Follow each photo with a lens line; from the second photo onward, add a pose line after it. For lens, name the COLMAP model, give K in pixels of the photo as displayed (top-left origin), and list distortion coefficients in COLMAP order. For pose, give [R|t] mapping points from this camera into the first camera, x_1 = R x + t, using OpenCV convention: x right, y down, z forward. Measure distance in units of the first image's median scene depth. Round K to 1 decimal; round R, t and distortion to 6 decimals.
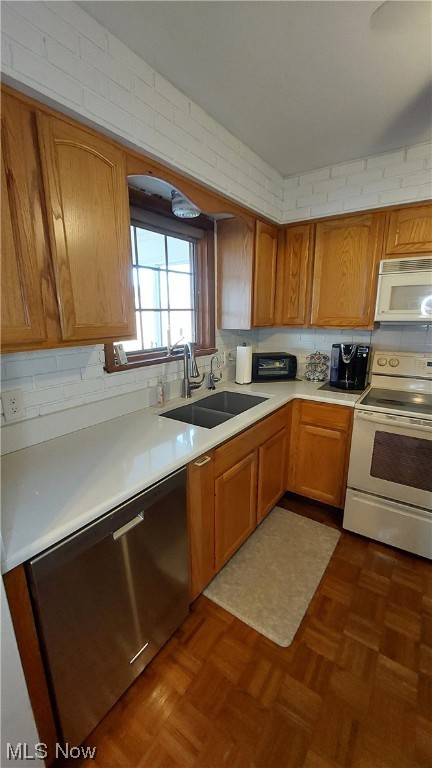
lens RADIAL K [[304.0, 0, 216.0], [0, 304.0, 384.0], [0, 0, 1]] dist [-0.002366, -0.004847]
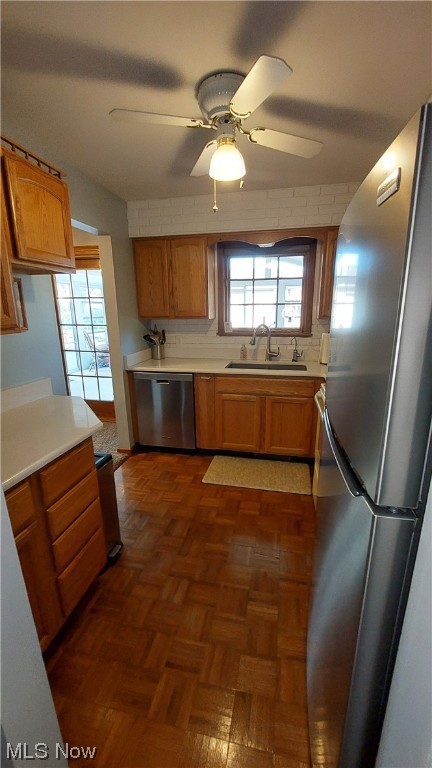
lens RADIAL K [[307.8, 0, 217.1], [0, 307.8, 389.8], [0, 0, 1]] dist [-0.000165, -0.005021]
pose [[0.382397, 0.237459, -0.892964, 1.230299], [-0.204467, 0.964202, 0.168844, -0.026776], [0.901091, 0.118016, 0.417260, 0.132129]]
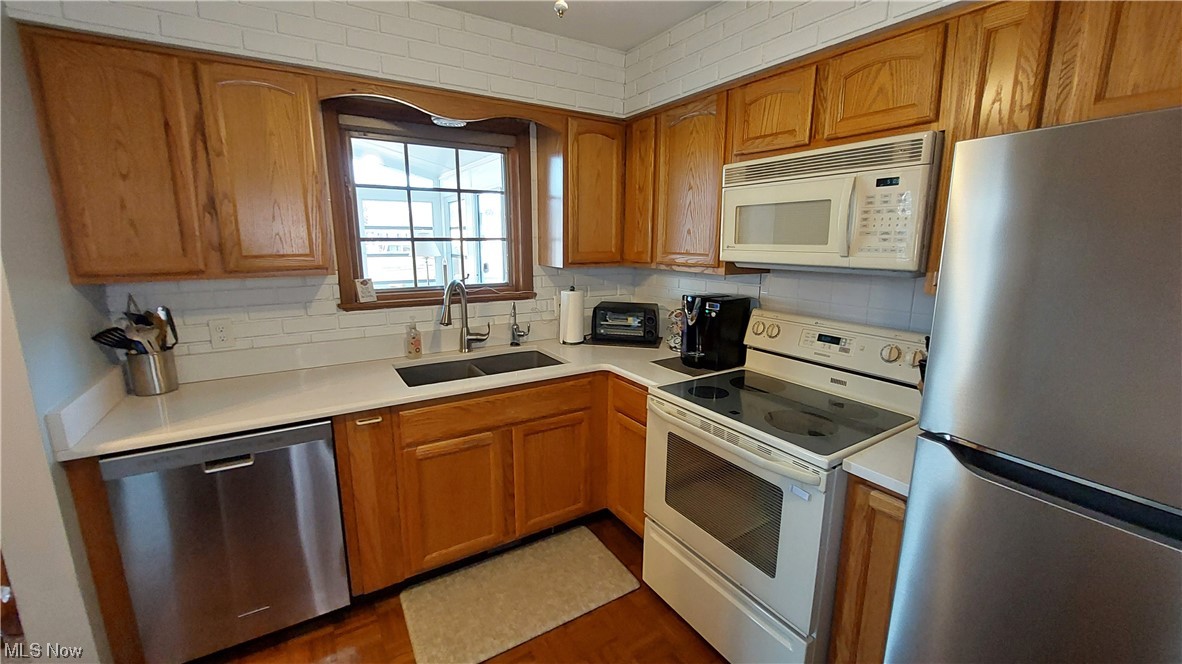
lens RADIAL K [[467.9, 0, 595.3], [0, 467.9, 327.9], [0, 0, 1]] dist [-0.002366, -0.004847]
pose [[0.921013, 0.083303, -0.380521, 0.652460], [-0.098322, 0.994950, -0.020165, -0.024542], [0.376920, 0.055986, 0.924552, 0.020236]]
